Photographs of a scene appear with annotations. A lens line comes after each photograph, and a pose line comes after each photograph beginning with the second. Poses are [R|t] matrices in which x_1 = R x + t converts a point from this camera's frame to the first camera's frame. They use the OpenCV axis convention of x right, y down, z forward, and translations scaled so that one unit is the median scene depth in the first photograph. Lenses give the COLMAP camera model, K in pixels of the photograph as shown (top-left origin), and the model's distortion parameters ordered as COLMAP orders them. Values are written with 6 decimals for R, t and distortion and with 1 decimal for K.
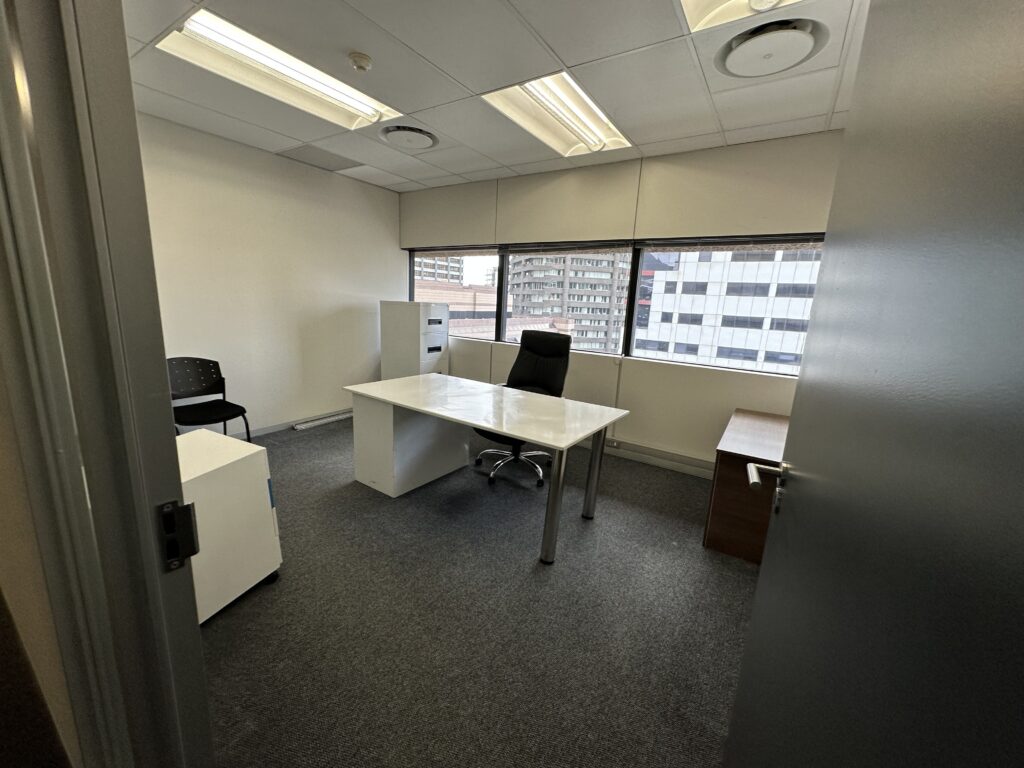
lens RADIAL K [[407.0, 0, 512.0], [0, 407.0, 384.0], [0, 0, 1]] dist [-0.000541, 0.000481]
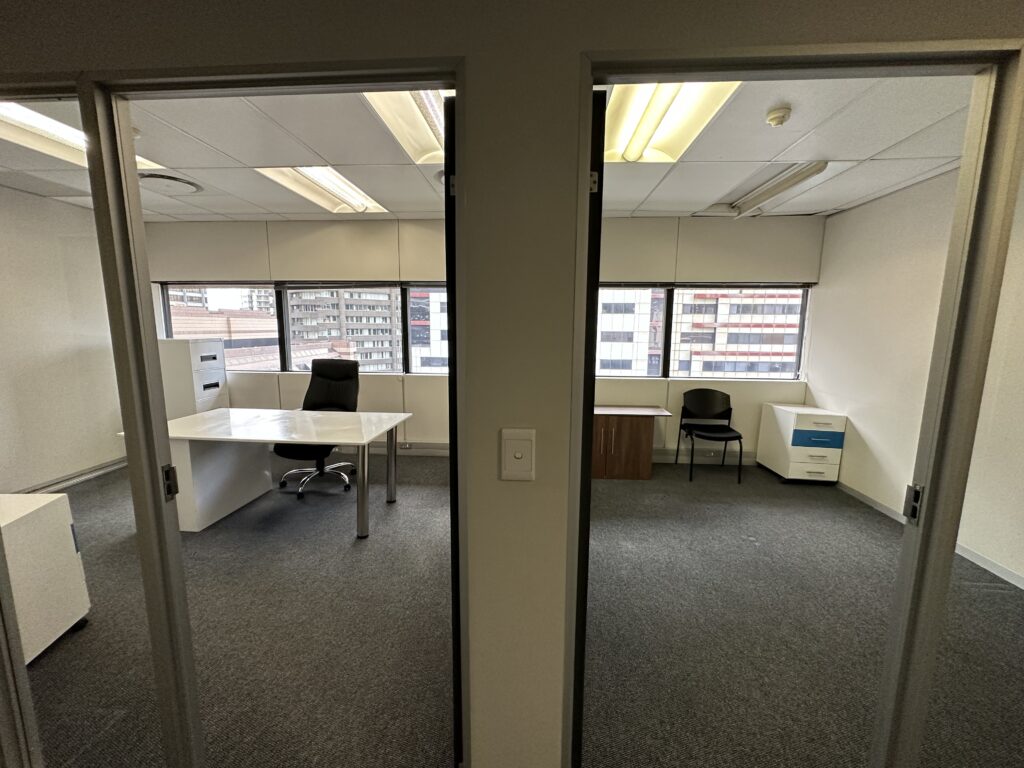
lens RADIAL K [[407.0, 0, 512.0], [0, 407.0, 384.0], [0, 0, 1]] dist [-0.000541, 0.000481]
pose [[0.868314, -0.112152, 0.483169, -0.045454], [0.134647, 0.990821, -0.011989, 0.023082], [-0.477389, 0.075467, 0.875445, -0.244217]]
